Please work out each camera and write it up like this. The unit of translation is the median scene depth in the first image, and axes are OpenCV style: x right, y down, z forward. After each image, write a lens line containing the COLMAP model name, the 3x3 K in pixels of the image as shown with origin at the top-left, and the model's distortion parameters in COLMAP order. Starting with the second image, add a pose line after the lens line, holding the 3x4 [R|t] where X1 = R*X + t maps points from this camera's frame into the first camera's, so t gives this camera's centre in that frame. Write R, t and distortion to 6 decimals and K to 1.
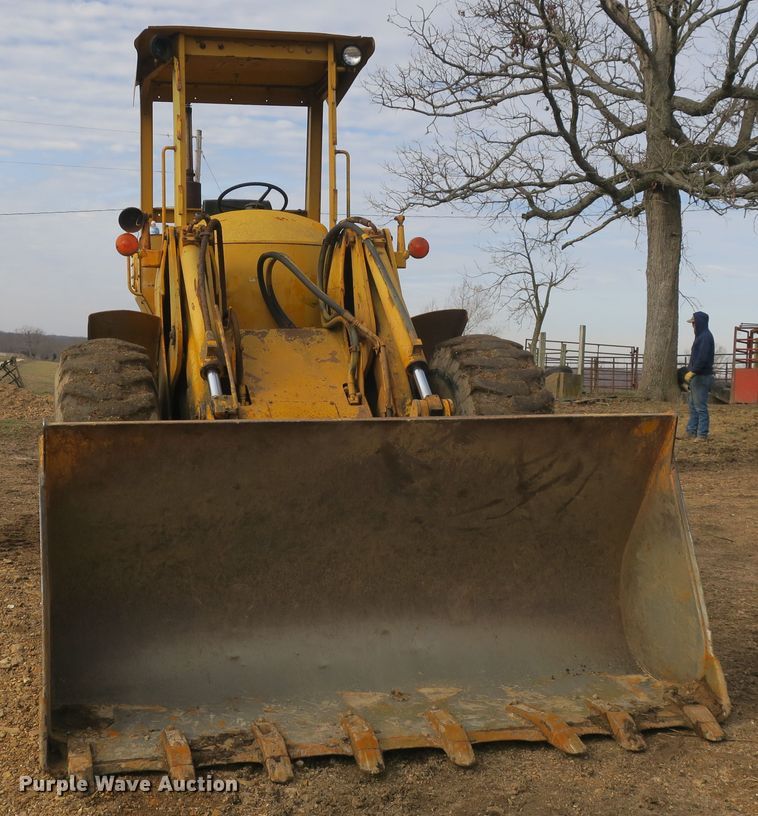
lens RADIAL K [[1214.8, 0, 327.5], [0, 1214.8, 408.4], [0, 0, 1]] dist [-0.030490, -0.041202]
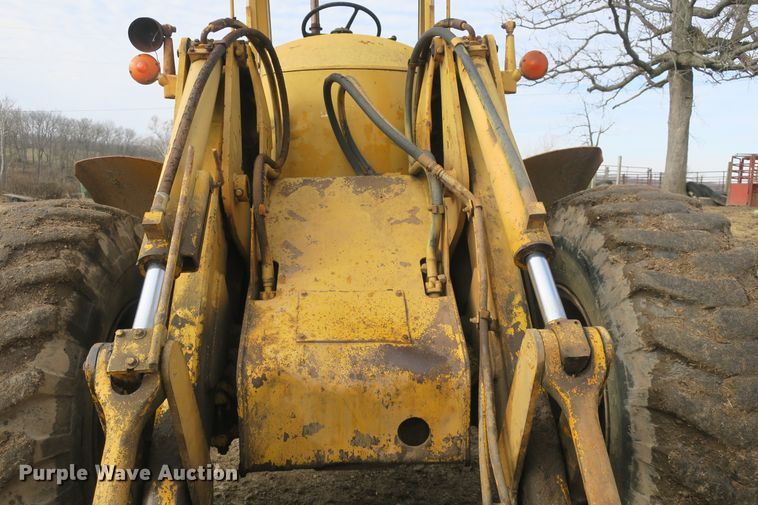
lens RADIAL K [[594.5, 0, 379.0], [0, 594.5, 252.5], [0, 0, 1]] dist [-0.008745, 0.006962]
pose [[0.987664, 0.009968, -0.156271, 0.031492], [0.004121, 0.995971, 0.089576, -0.040484], [0.156535, -0.089115, 0.983644, 0.496345]]
